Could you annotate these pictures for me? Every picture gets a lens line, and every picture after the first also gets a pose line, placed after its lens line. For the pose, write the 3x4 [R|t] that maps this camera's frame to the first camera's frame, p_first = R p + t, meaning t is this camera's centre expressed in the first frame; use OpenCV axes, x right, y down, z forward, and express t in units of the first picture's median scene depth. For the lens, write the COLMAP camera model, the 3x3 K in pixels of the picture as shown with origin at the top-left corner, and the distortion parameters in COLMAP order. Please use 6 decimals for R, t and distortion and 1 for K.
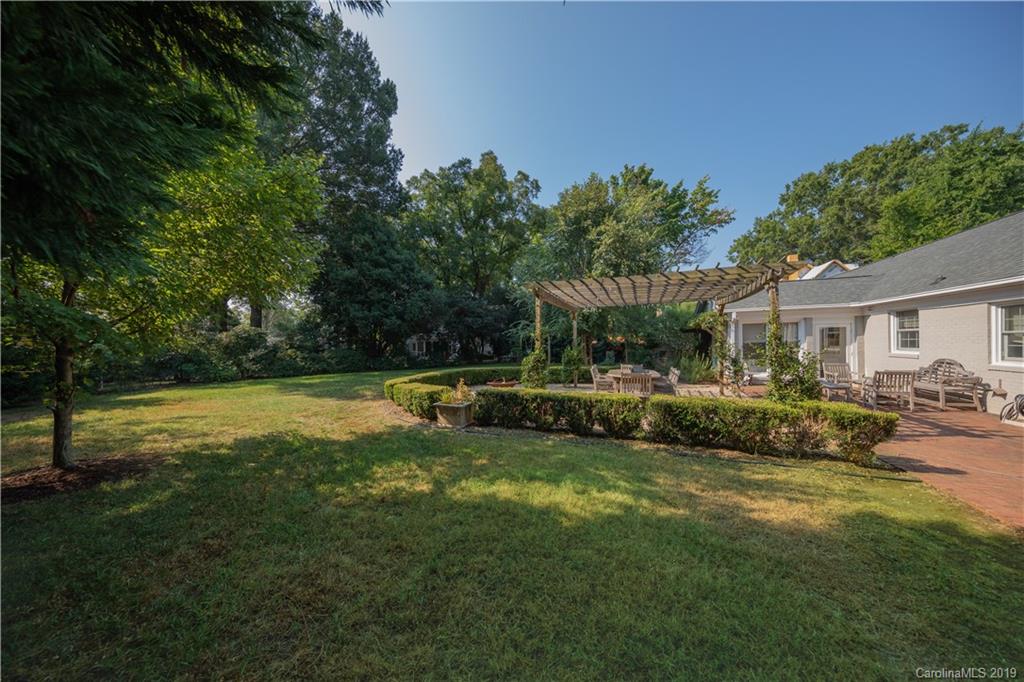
lens RADIAL K [[323.4, 0, 512.0], [0, 323.4, 341.0], [0, 0, 1]] dist [-0.007473, -0.000151]
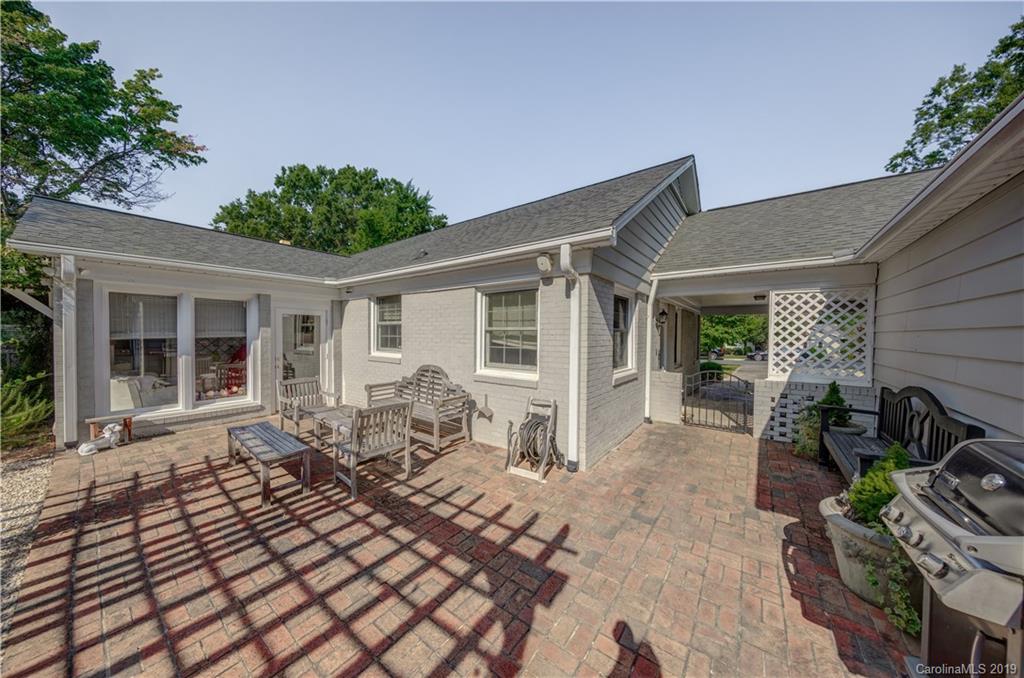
lens RADIAL K [[322.1, 0, 512.4], [0, 322.1, 343.6], [0, 0, 1]] dist [0.000242, -0.002847]
pose [[0.256526, -0.011988, 0.966463, 0.461607], [-0.017116, 0.999710, 0.016943, -0.004030], [-0.966386, -0.020888, 0.256246, 0.412003]]
